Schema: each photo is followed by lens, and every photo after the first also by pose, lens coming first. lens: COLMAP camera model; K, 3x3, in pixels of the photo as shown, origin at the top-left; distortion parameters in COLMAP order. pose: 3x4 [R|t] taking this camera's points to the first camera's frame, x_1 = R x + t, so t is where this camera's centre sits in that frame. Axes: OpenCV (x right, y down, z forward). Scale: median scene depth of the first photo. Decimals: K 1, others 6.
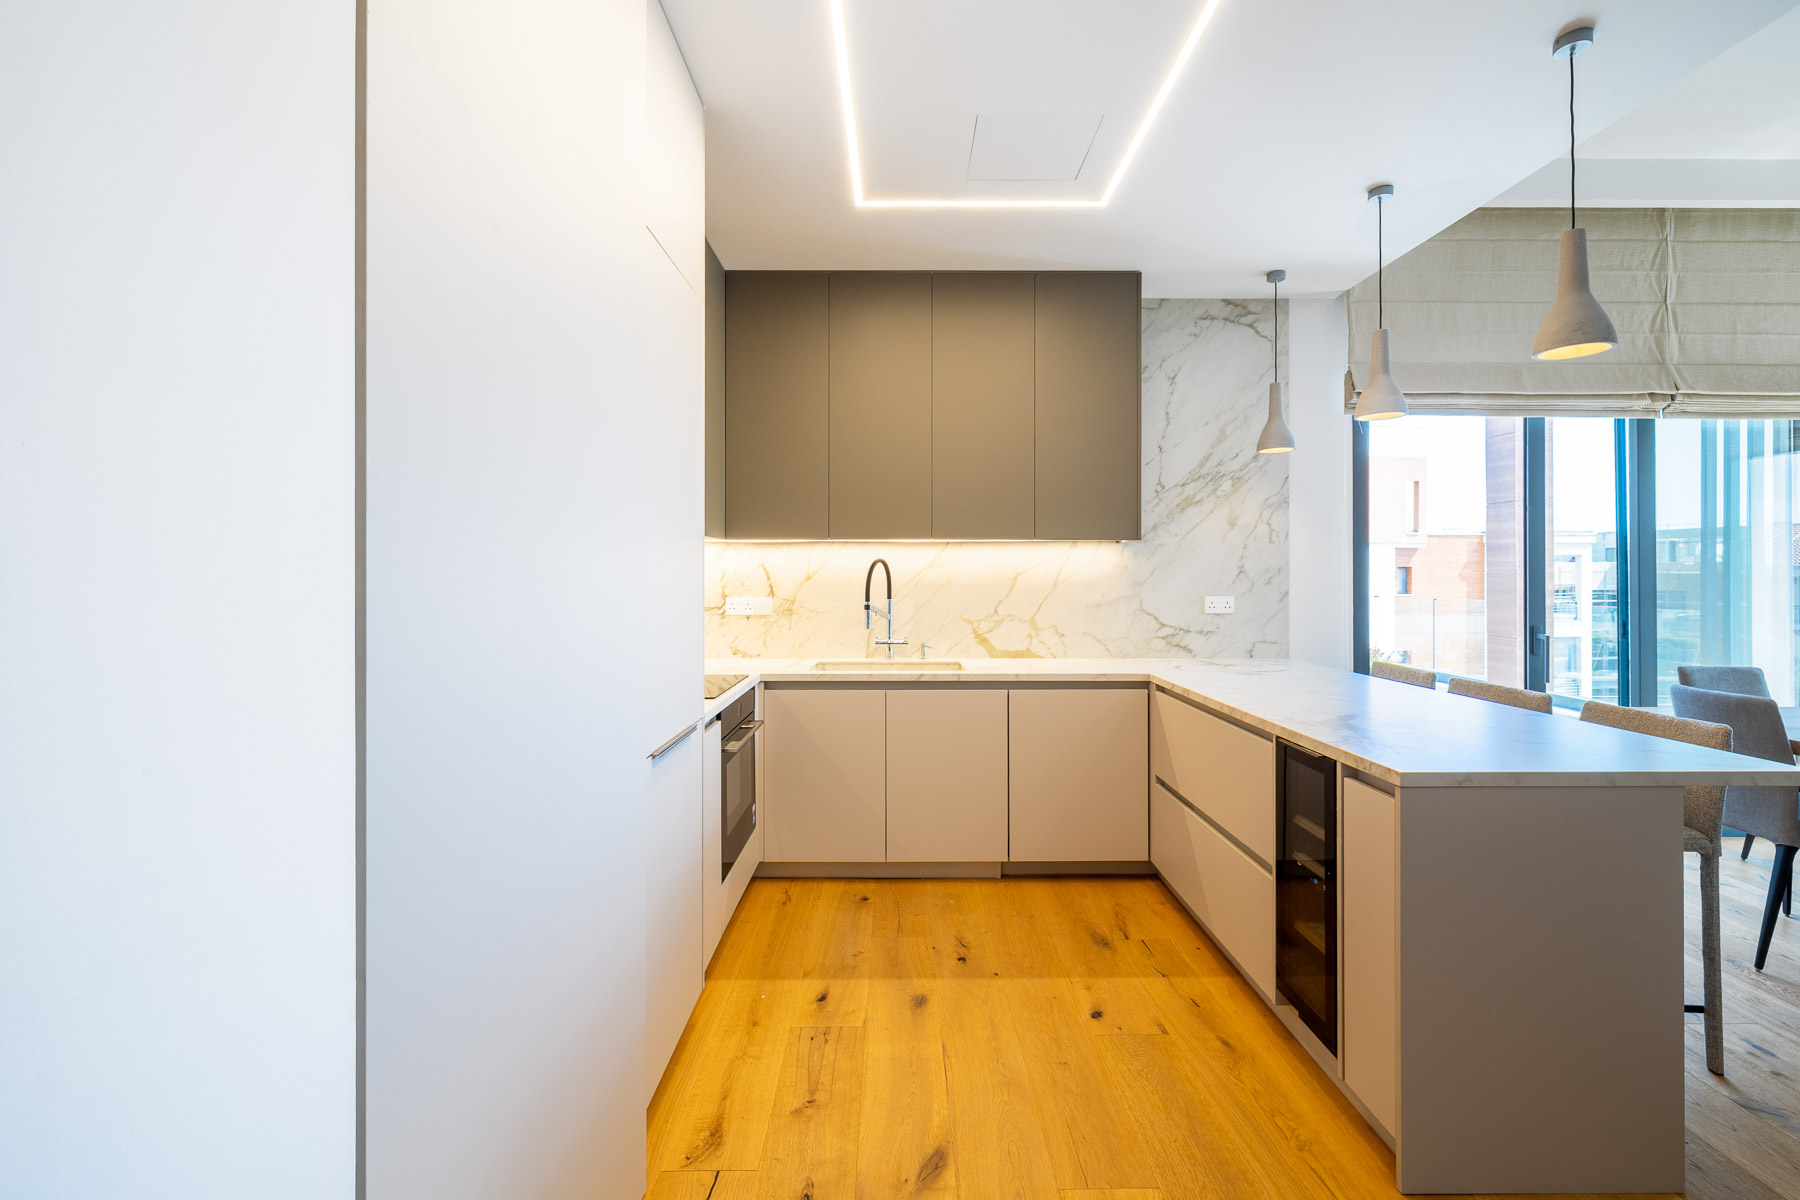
lens RADIAL K [[798.2, 0, 906.3], [0, 798.2, 572.5], [0, 0, 1]] dist [-0.002555, 0.001785]
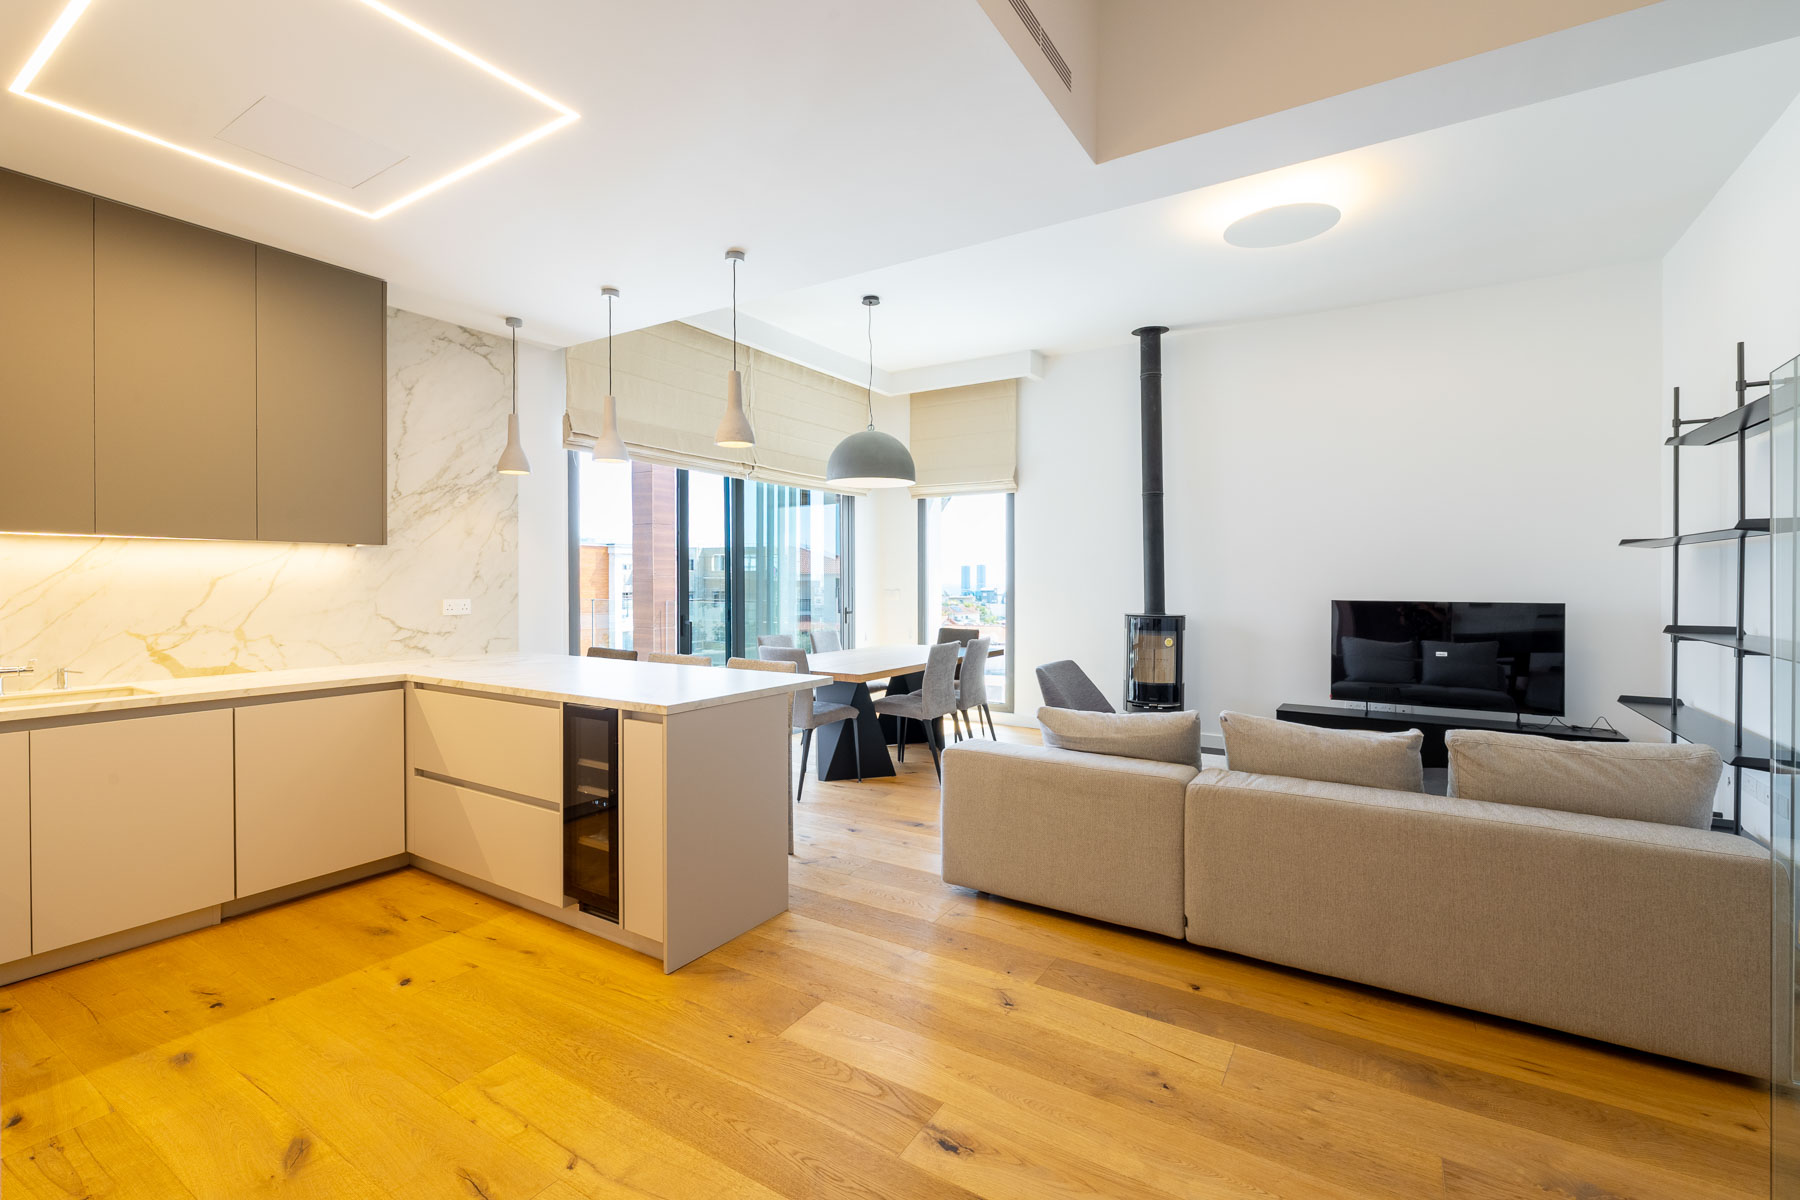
lens RADIAL K [[780.4, 0, 911.2], [0, 780.4, 586.5], [0, 0, 1]] dist [0.009883, -0.000992]
pose [[0.534913, -0.006962, 0.844878, -0.184654], [-0.002532, 0.999948, 0.009842, 0.000545], [-0.844903, -0.007404, 0.534868, -0.097374]]
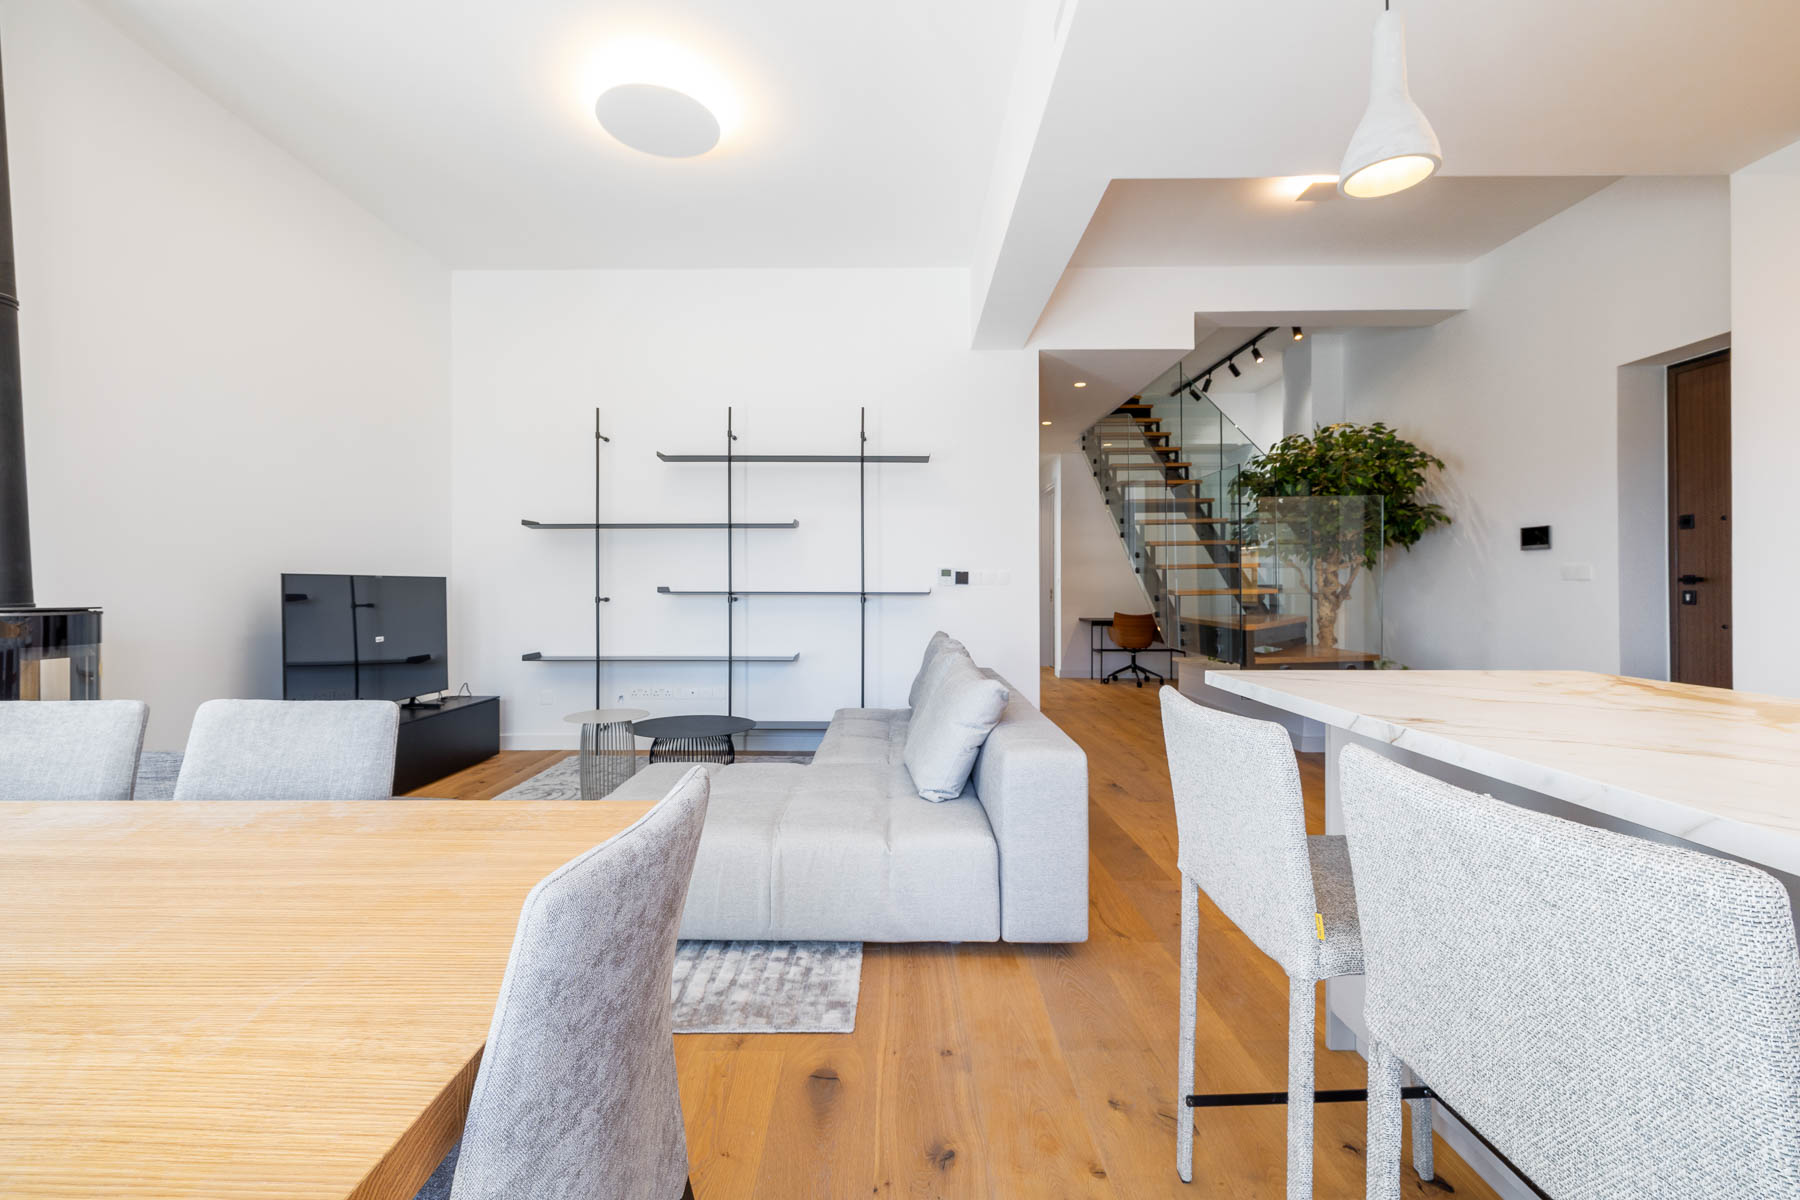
lens RADIAL K [[780.4, 0, 890.4], [0, 780.4, 587.4], [0, 0, 1]] dist [0.009883, -0.000992]
pose [[-0.999936, -0.004543, -0.010388, 0.717614], [-0.004442, 0.999943, -0.009706, 0.058739], [0.010432, -0.009659, -0.999899, 0.973741]]
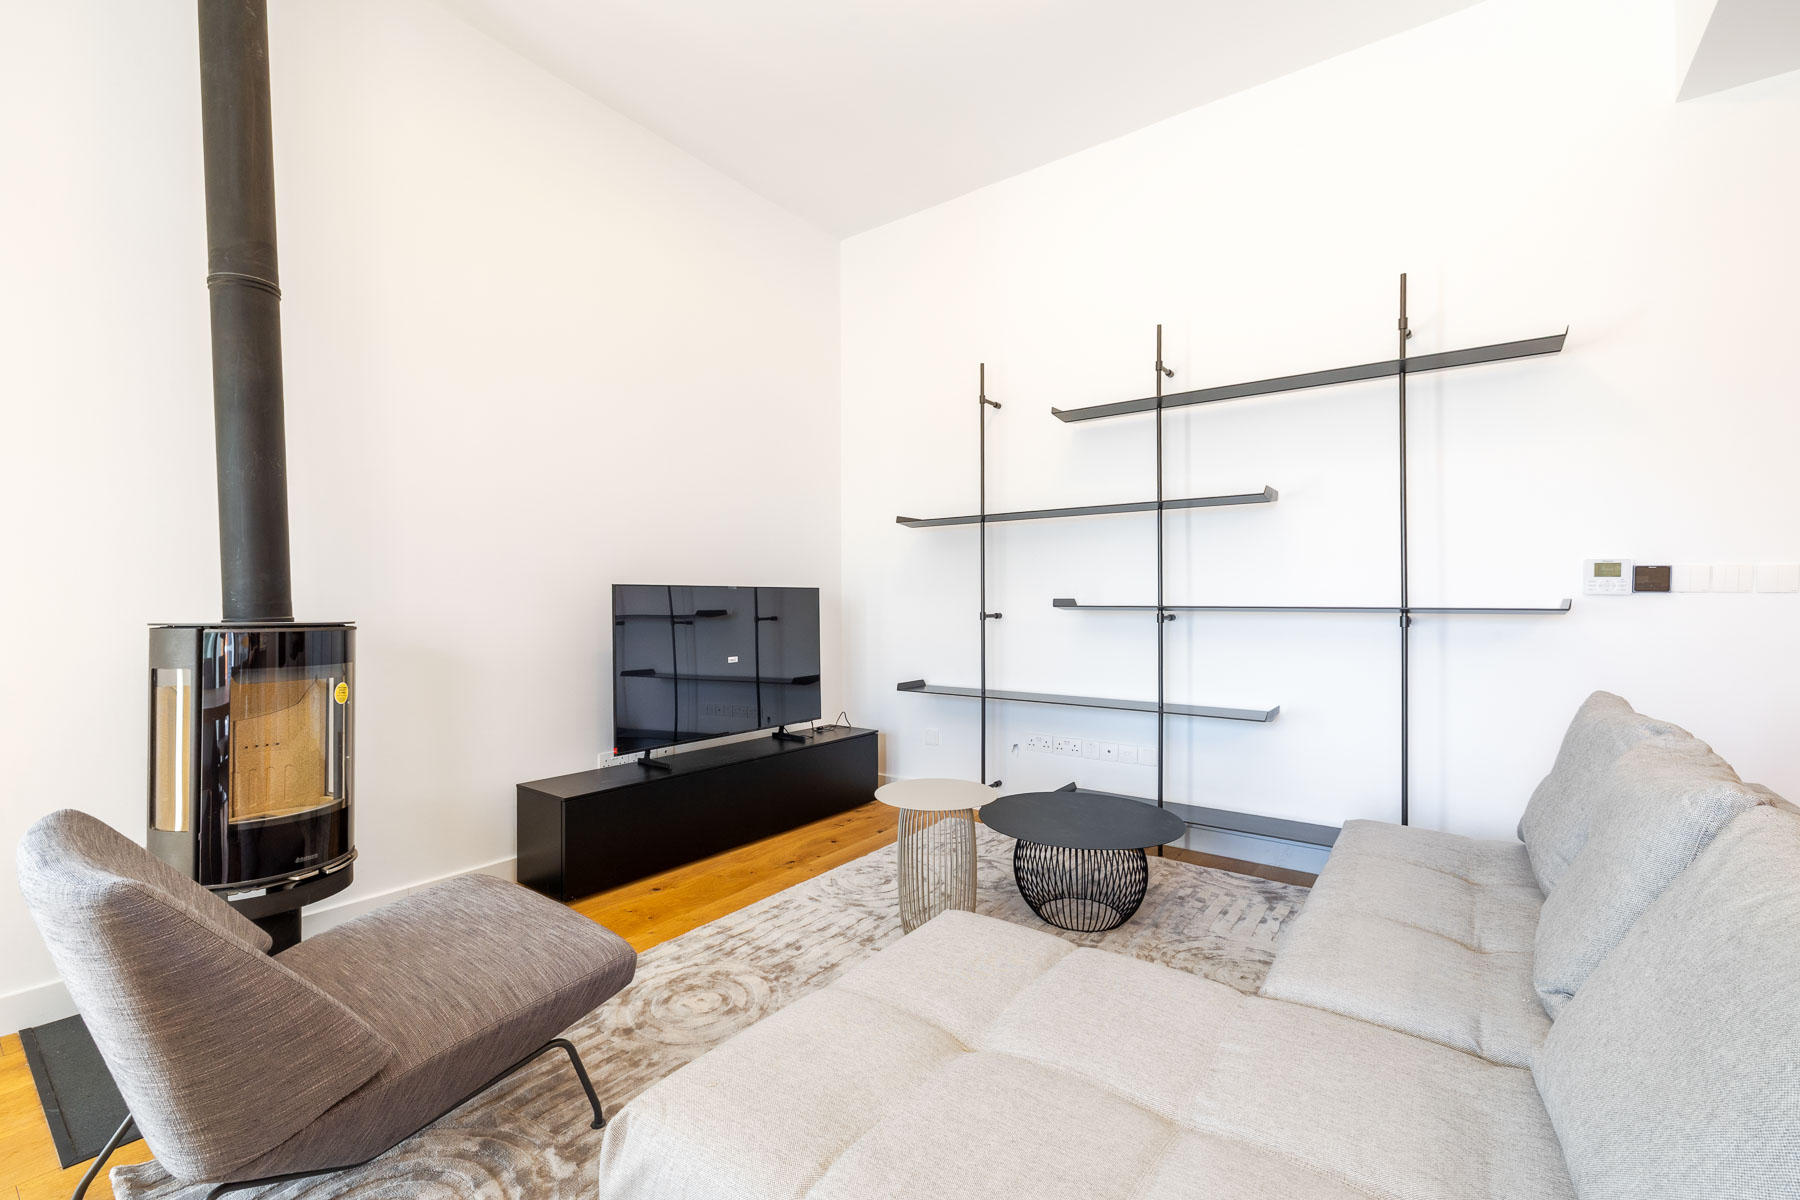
lens RADIAL K [[780.4, 0, 886.1], [0, 780.4, 594.4], [0, 0, 1]] dist [0.009883, -0.000992]
pose [[-0.807030, 0.000318, 0.590510, 0.708582], [-0.008317, 0.999895, -0.011905, 0.054569], [-0.590452, -0.014519, -0.806942, 0.526417]]
